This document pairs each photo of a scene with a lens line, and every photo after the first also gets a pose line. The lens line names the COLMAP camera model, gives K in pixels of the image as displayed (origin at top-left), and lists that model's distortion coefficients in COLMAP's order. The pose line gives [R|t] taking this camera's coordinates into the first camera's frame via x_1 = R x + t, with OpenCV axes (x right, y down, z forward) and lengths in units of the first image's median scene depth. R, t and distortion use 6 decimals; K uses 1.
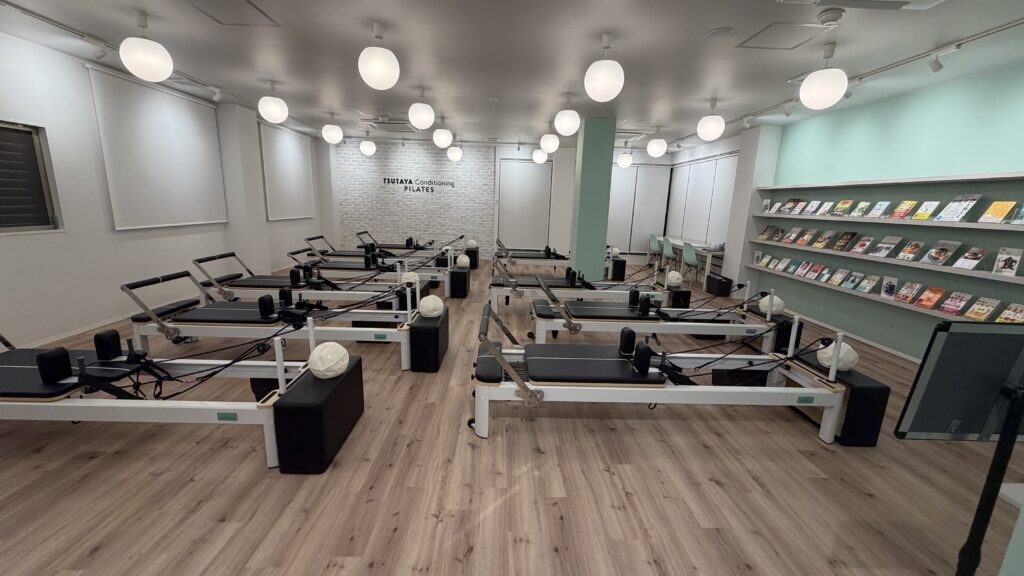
lens RADIAL K [[408.4, 0, 512.0], [0, 408.4, 288.0], [0, 0, 1]] dist [-0.001288, -0.000235]
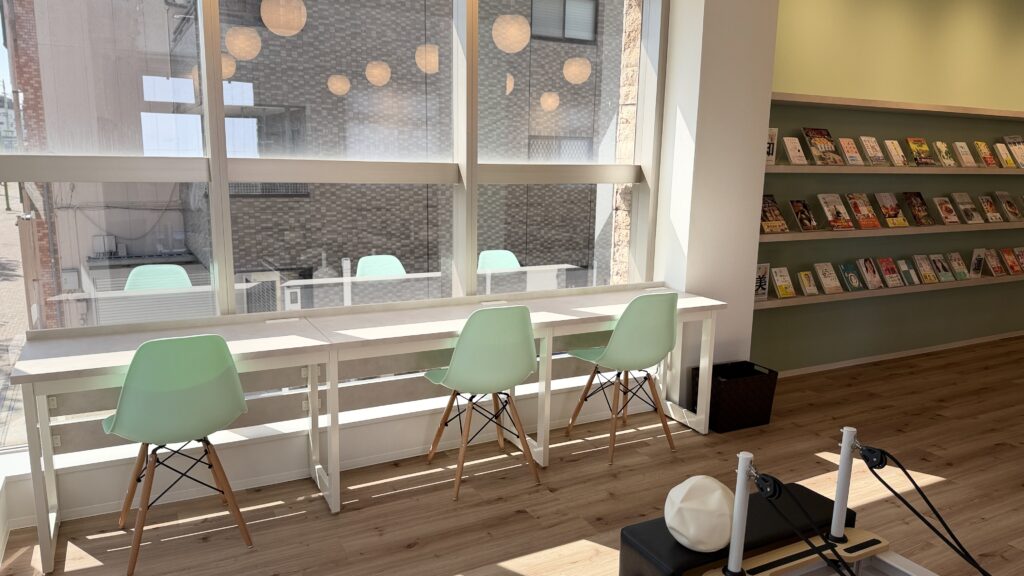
lens RADIAL K [[712.7, 0, 512.0], [0, 712.7, 288.0], [0, 0, 1]] dist [0.005247, -0.004463]
pose [[-0.447148, -0.204629, 0.870739, 0.174103], [0.148119, 0.943100, 0.297697, -0.412691], [-0.882111, 0.262087, -0.391396, 2.022688]]
